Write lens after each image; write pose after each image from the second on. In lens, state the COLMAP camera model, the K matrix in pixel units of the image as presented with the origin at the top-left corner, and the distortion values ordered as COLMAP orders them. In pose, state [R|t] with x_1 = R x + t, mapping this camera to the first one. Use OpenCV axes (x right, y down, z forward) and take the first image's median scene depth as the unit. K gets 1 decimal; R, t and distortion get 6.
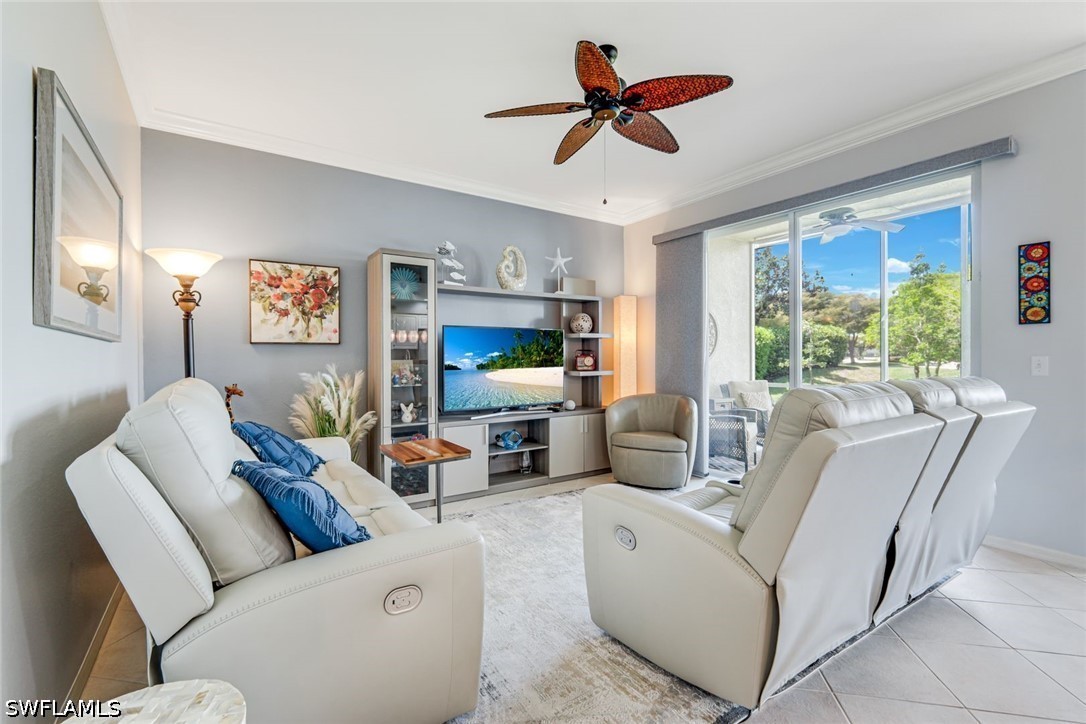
lens RADIAL K [[484.6, 0, 535.7], [0, 484.6, 360.9], [0, 0, 1]] dist [0.012457, -0.002130]
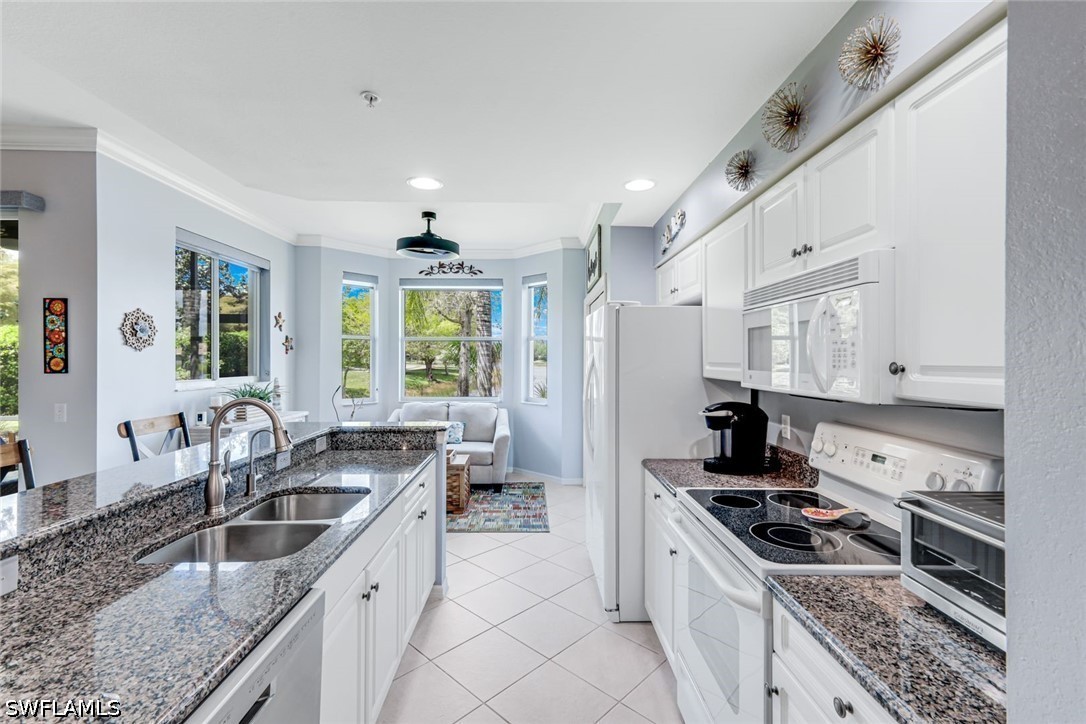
lens RADIAL K [[484.6, 0, 553.9], [0, 484.6, 360.1], [0, 0, 1]] dist [0.012457, -0.002130]
pose [[0.538005, 0.001850, 0.842939, 0.522614], [0.003794, 0.999982, -0.004616, -0.071176], [-0.842933, 0.005681, 0.537989, -0.359922]]
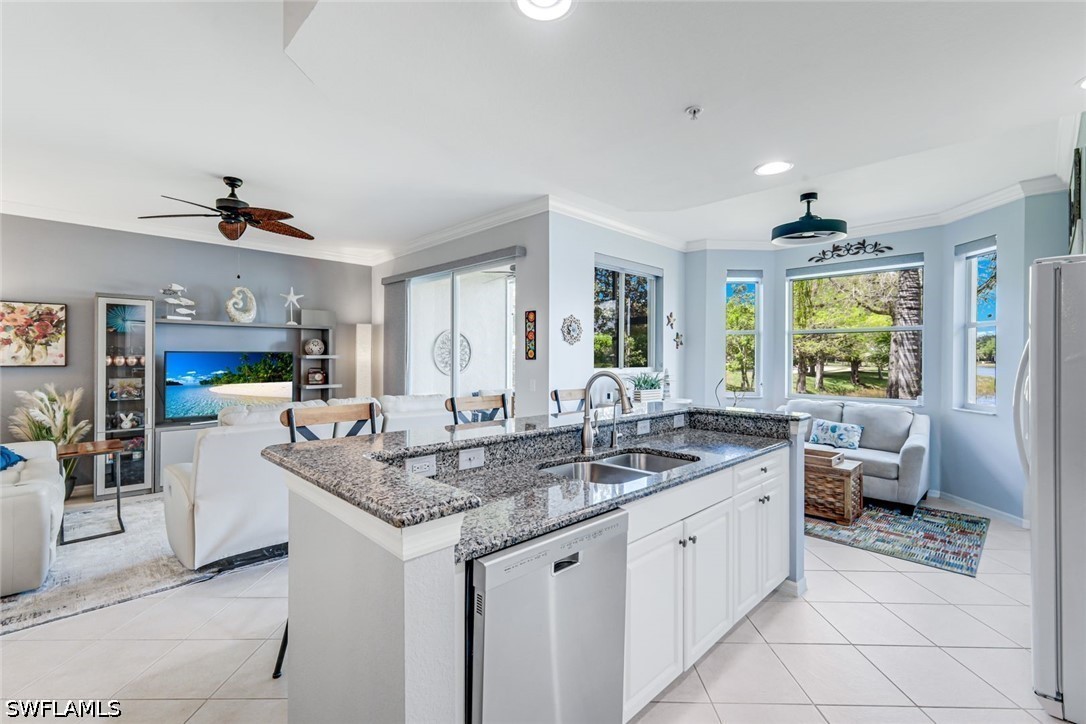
lens RADIAL K [[484.6, 0, 539.6], [0, 484.6, 358.2], [0, 0, 1]] dist [0.012457, -0.002130]
pose [[0.983117, 0.006109, 0.182874, 0.557659], [-0.004865, 0.999962, -0.007251, -0.051571], [-0.182911, 0.006239, 0.983110, -0.449325]]
